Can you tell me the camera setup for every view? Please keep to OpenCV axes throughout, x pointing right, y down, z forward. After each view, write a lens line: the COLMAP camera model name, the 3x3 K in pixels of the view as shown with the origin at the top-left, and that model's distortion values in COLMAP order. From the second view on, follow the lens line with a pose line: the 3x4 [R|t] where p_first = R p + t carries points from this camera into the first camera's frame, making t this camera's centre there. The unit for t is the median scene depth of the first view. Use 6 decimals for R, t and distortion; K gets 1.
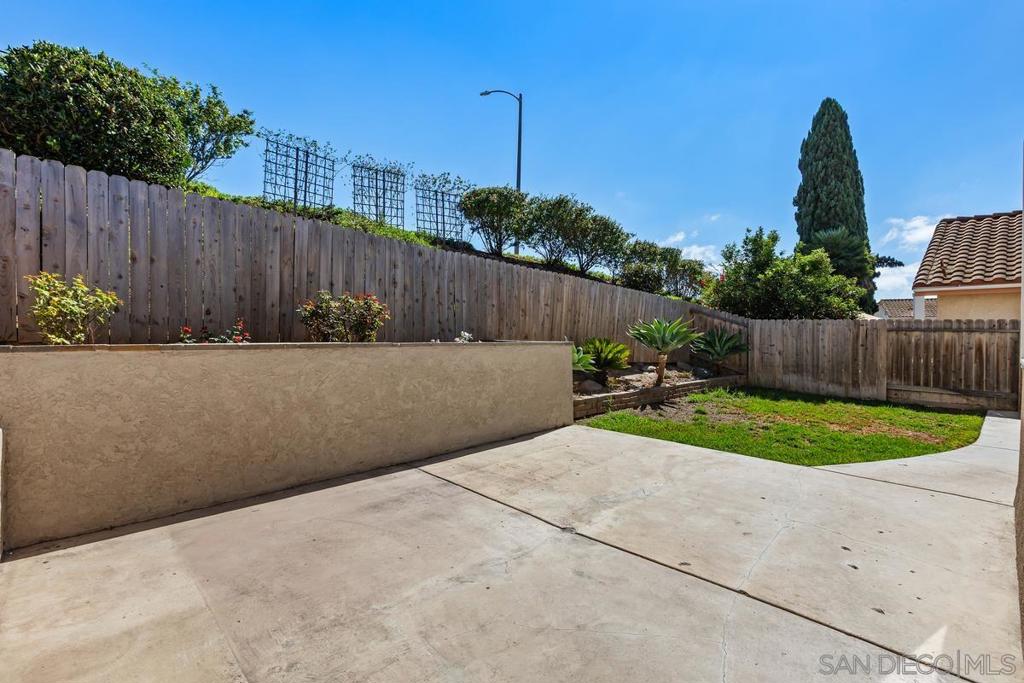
lens RADIAL K [[467.6, 0, 512.0], [0, 467.6, 341.5], [0, 0, 1]] dist [-0.002243, 0.000005]
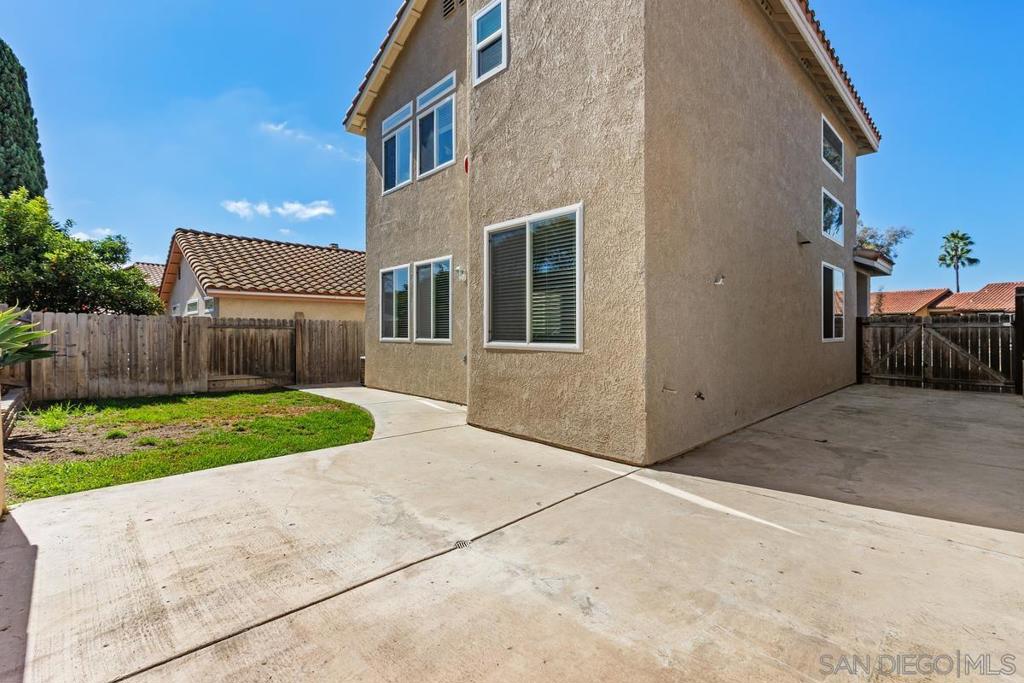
lens RADIAL K [[453.7, 0, 512.6], [0, 453.7, 328.1], [0, 0, 1]] dist [-0.000570, 0.000158]
pose [[0.002265, 0.000918, 0.999997, -0.558028], [0.019112, 0.999817, -0.000961, -0.014813], [-0.999815, 0.019114, 0.002247, 0.641452]]
